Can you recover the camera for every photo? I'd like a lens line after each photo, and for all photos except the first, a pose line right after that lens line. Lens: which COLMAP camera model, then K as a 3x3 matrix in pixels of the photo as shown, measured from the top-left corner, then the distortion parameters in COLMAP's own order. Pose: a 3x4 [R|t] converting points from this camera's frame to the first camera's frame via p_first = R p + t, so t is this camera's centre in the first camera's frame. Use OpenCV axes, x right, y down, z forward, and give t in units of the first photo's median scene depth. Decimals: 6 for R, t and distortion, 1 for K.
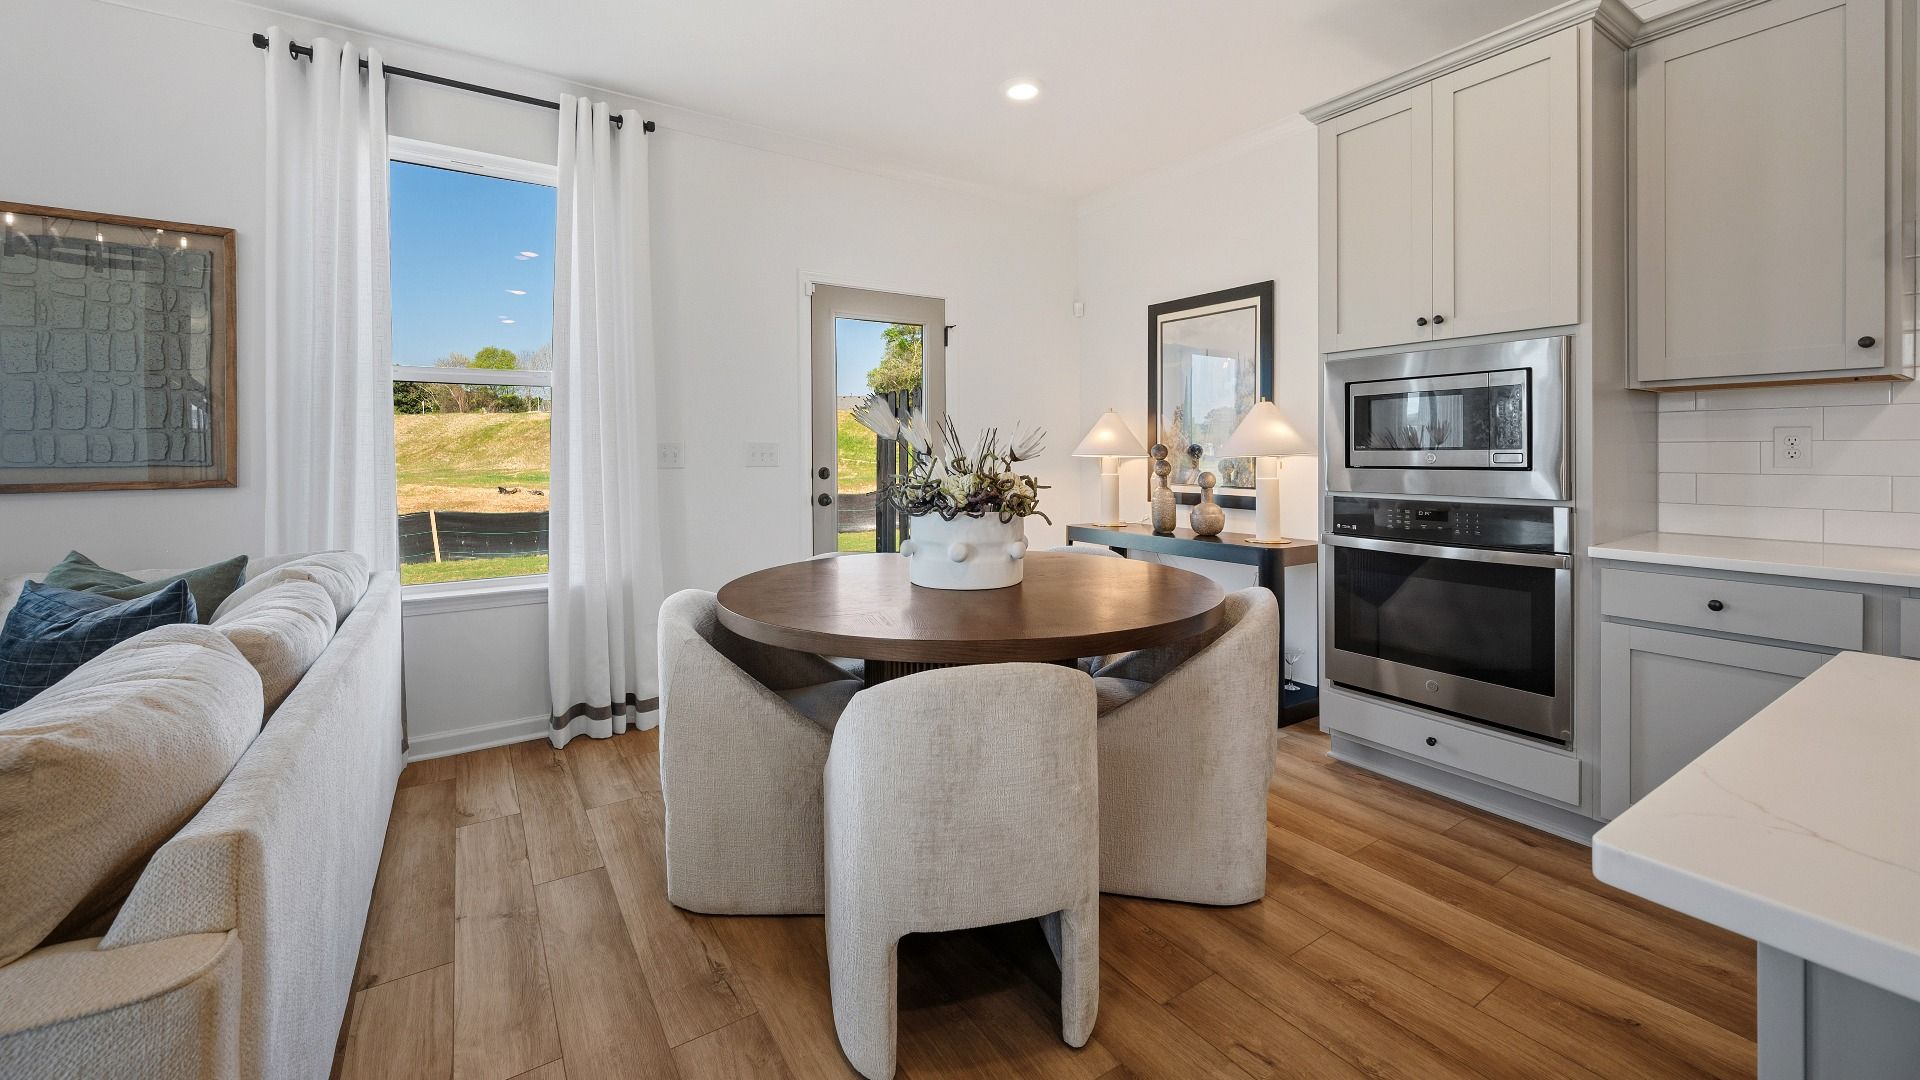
lens RADIAL K [[756.5, 0, 965.6], [0, 756.5, 453.4], [0, 0, 1]] dist [-0.001717, 0.000252]
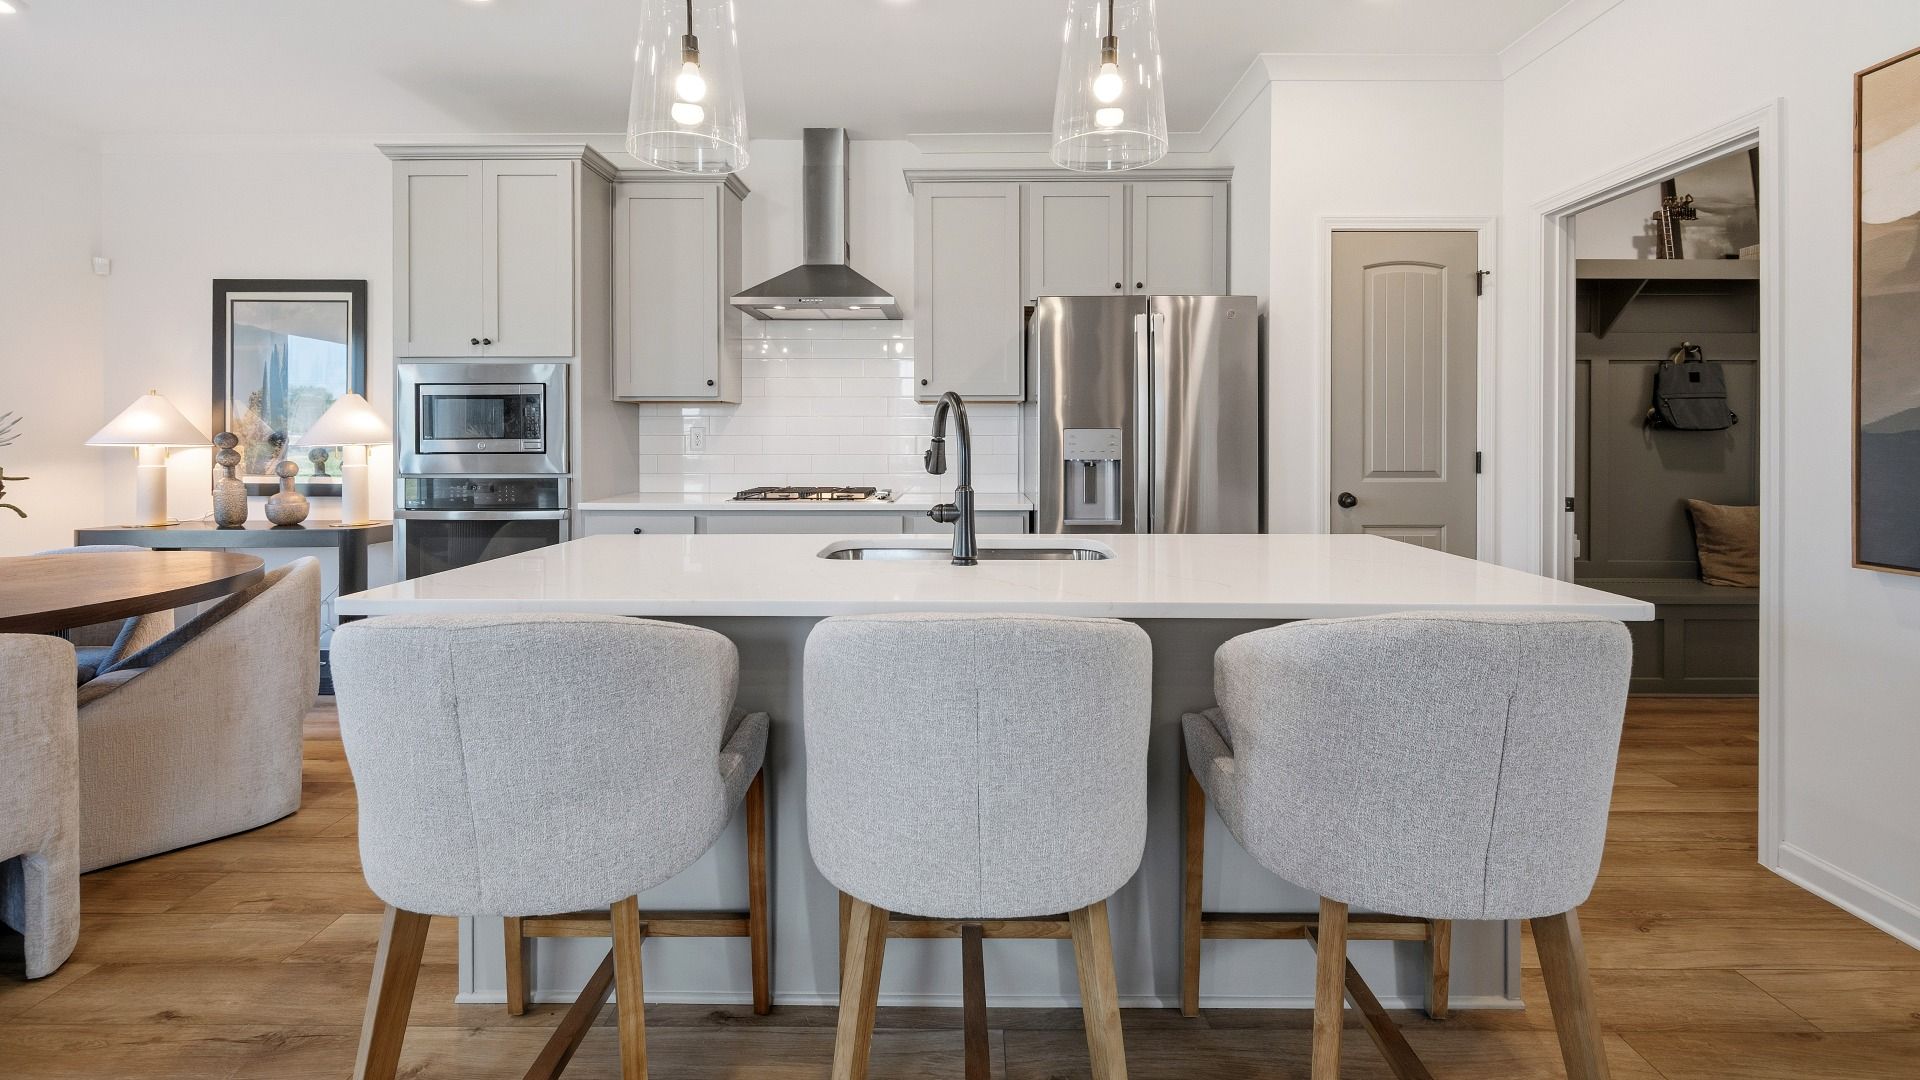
lens RADIAL K [[756.5, 0, 958.0], [0, 756.5, 443.3], [0, 0, 1]] dist [-0.001717, 0.000252]
pose [[0.561349, 0.001216, 0.827578, -0.009816], [-0.000319, 0.999999, -0.001253, 0.003020], [-0.827579, 0.000440, 0.561349, -0.379534]]
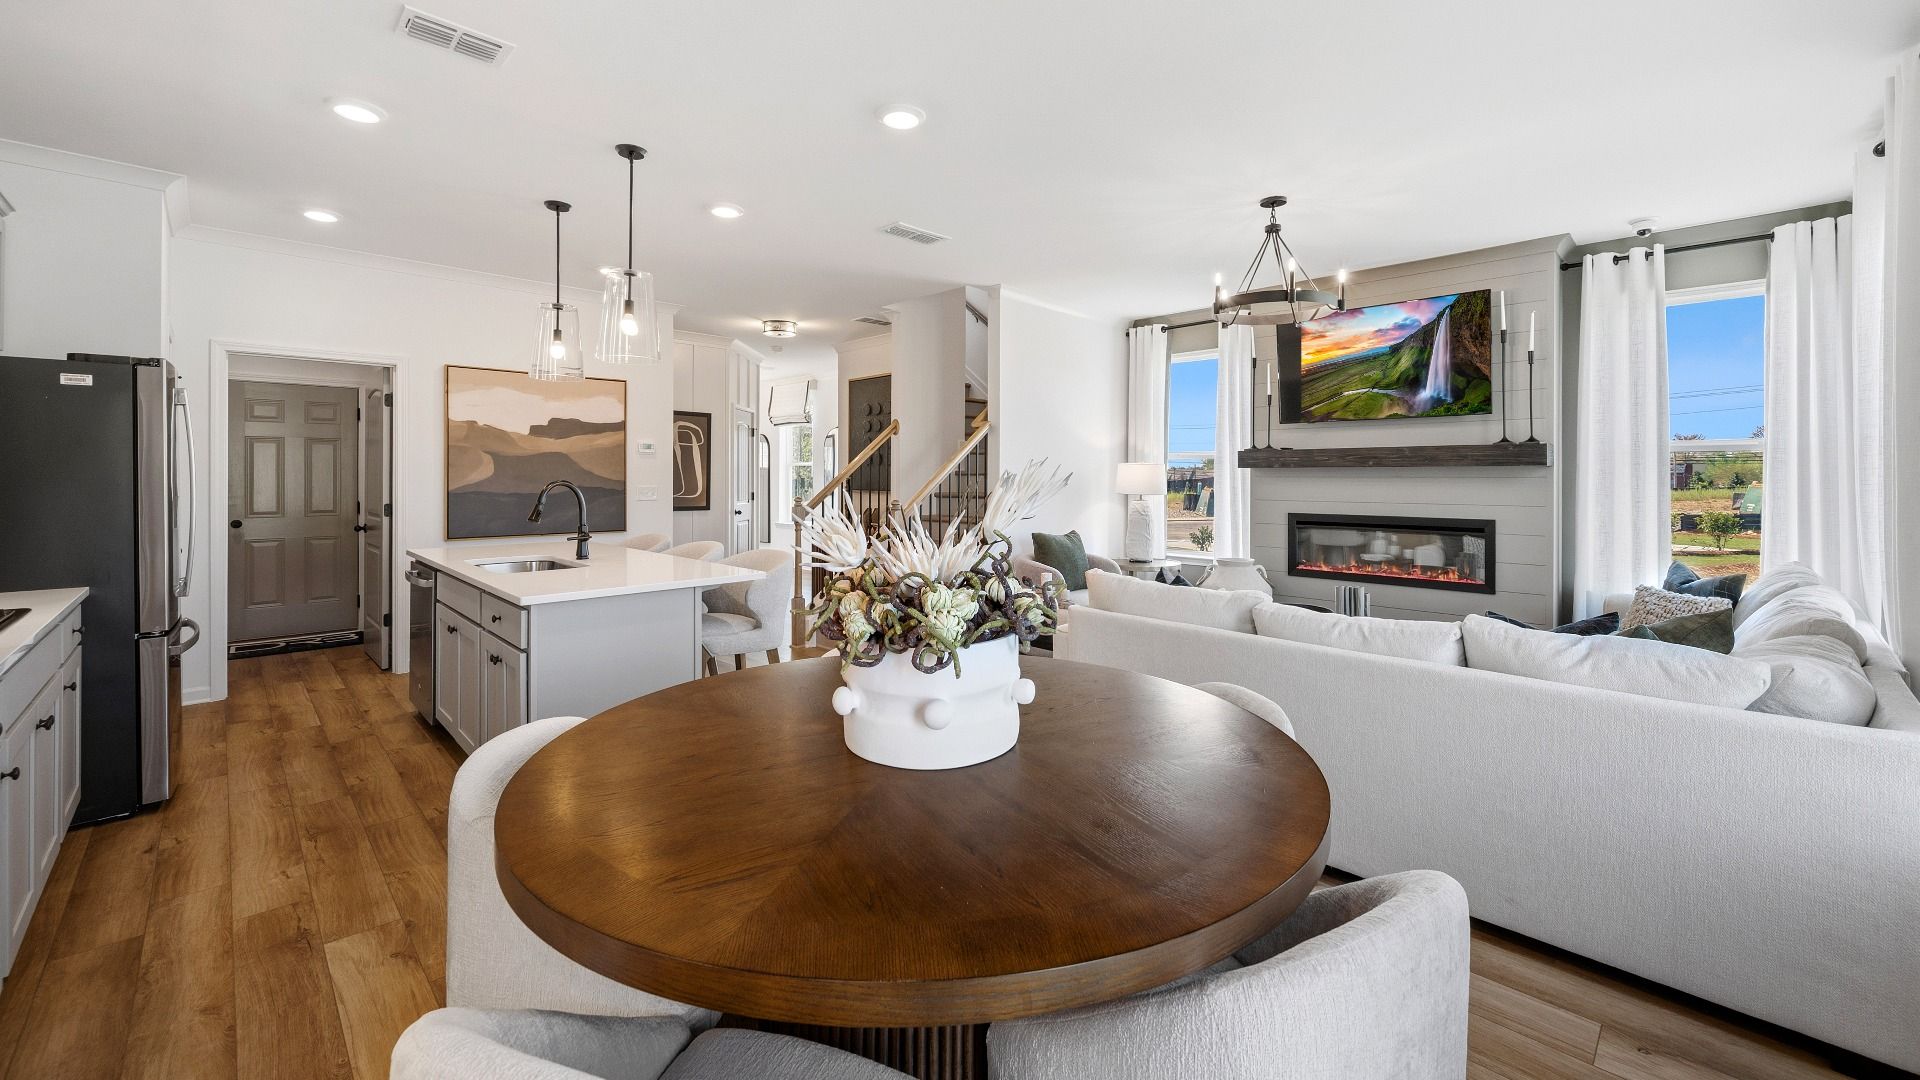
lens RADIAL K [[745.5, 0, 975.4], [0, 745.5, 472.8], [0, 0, 1]] dist [-0.003209, 0.000750]
pose [[-0.979924, 0.004422, -0.199323, 0.060279], [0.004535, 0.999990, -0.000113, -0.048763], [0.199320, -0.001014, -0.979934, 1.338639]]
